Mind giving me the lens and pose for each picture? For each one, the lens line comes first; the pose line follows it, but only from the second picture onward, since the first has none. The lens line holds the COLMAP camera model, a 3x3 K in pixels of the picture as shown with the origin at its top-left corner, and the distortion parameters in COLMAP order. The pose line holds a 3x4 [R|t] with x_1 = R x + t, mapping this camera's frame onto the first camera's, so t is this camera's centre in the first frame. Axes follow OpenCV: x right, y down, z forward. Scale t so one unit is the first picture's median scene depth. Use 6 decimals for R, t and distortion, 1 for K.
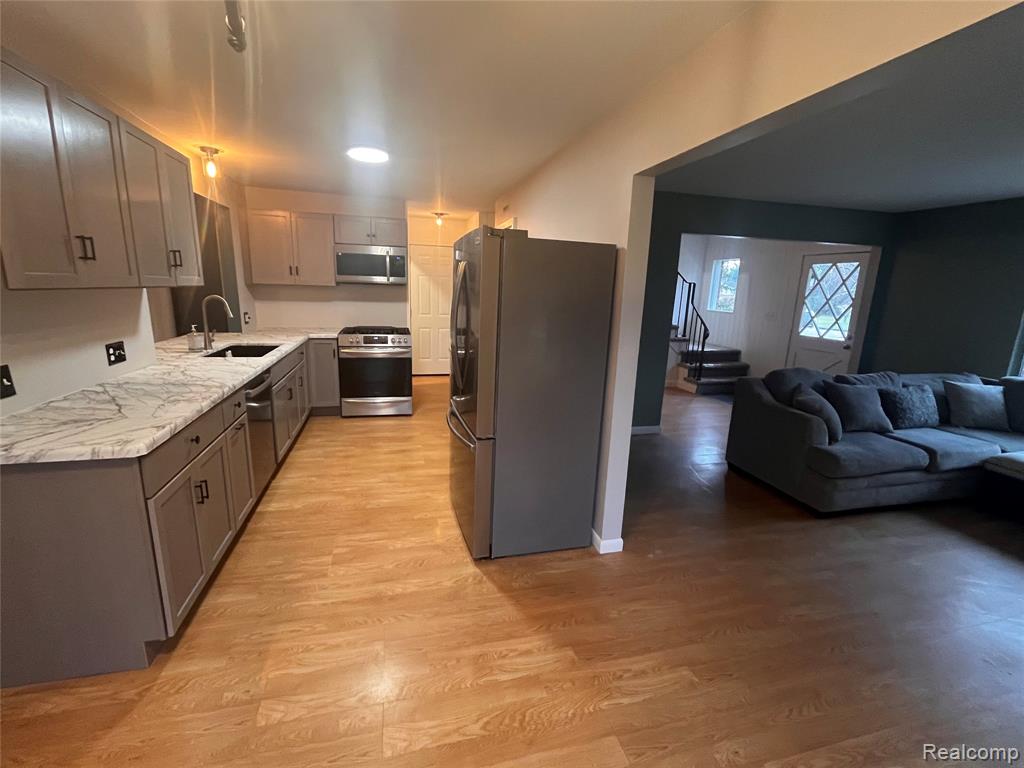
lens RADIAL K [[451.3, 0, 510.6], [0, 451.3, 386.7], [0, 0, 1]] dist [-0.001697, -0.000084]
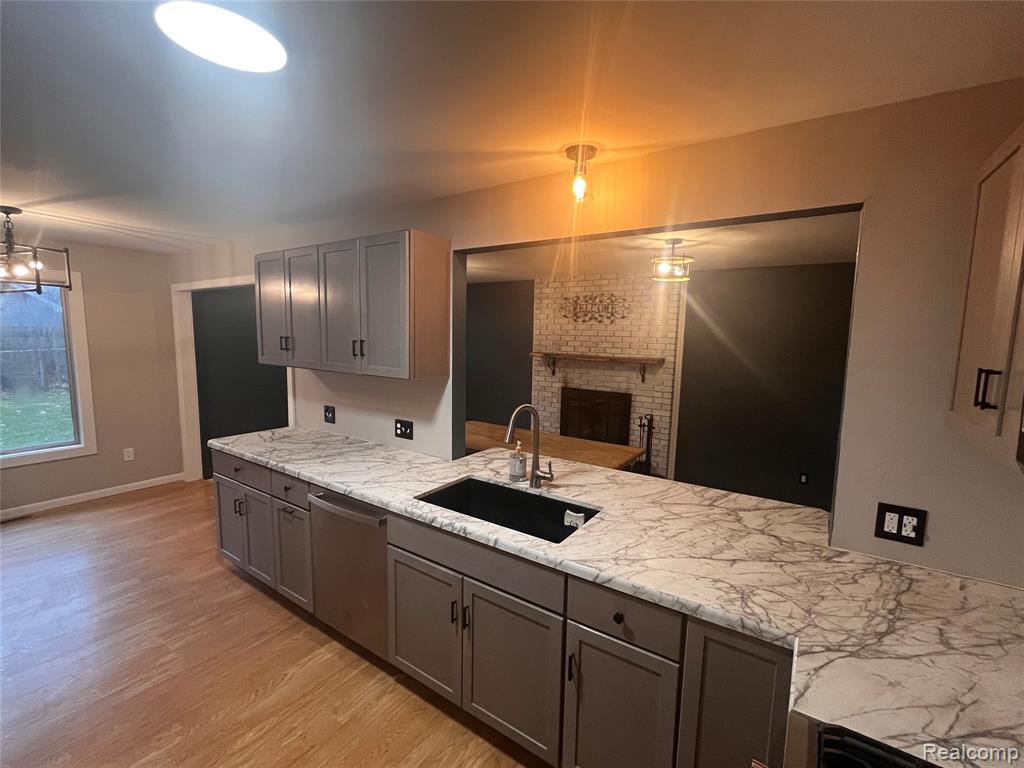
lens RADIAL K [[451.3, 0, 510.6], [0, 451.3, 386.7], [0, 0, 1]] dist [-0.001697, -0.000084]
pose [[-0.754938, 0.030906, -0.655068, -0.171687], [-0.185423, 0.948070, 0.258422, -0.270478], [0.629037, 0.316557, -0.710003, 1.007018]]
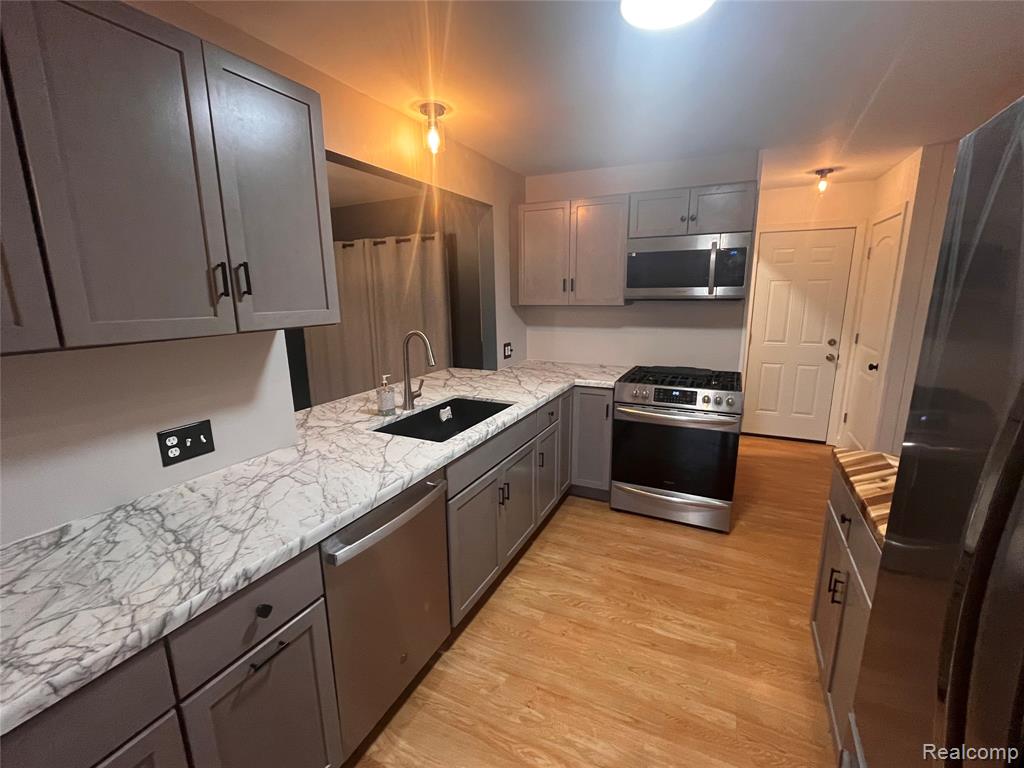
lens RADIAL K [[451.3, 0, 510.6], [0, 451.3, 386.7], [0, 0, 1]] dist [-0.001697, -0.000084]
pose [[0.760540, 0.094803, -0.642332, -0.087794], [-0.106356, 0.994111, 0.020793, -0.106473], [0.640521, 0.052502, 0.766144, 0.419216]]
